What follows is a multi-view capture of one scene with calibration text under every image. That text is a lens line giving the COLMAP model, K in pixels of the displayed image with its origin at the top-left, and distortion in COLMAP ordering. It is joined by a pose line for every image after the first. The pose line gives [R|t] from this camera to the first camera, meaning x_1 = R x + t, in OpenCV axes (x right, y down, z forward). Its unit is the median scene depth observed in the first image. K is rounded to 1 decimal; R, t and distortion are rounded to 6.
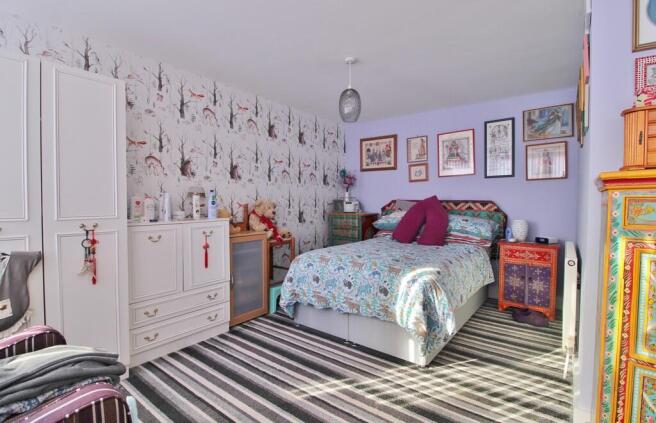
lens RADIAL K [[318.6, 0, 327.8], [0, 318.6, 208.0], [0, 0, 1]] dist [-0.006659, -0.000316]
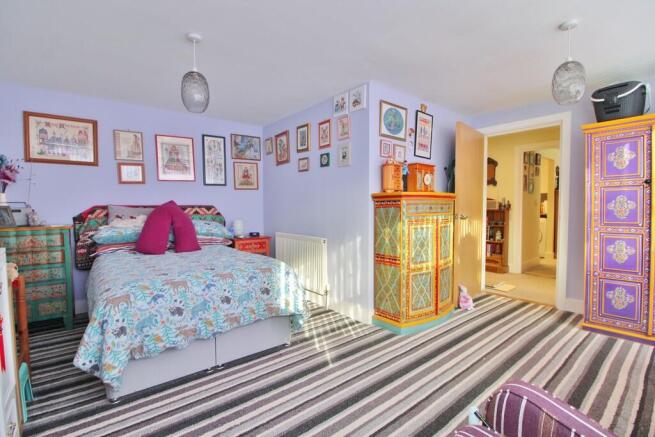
lens RADIAL K [[301.4, 0, 327.4], [0, 301.4, 219.5], [0, 0, 1]] dist [0.001474, -0.000636]
pose [[0.233909, -0.051439, 0.970897, -0.444839], [0.029297, 0.998519, 0.045845, -0.010545], [-0.971817, 0.017721, 0.235069, 0.340427]]
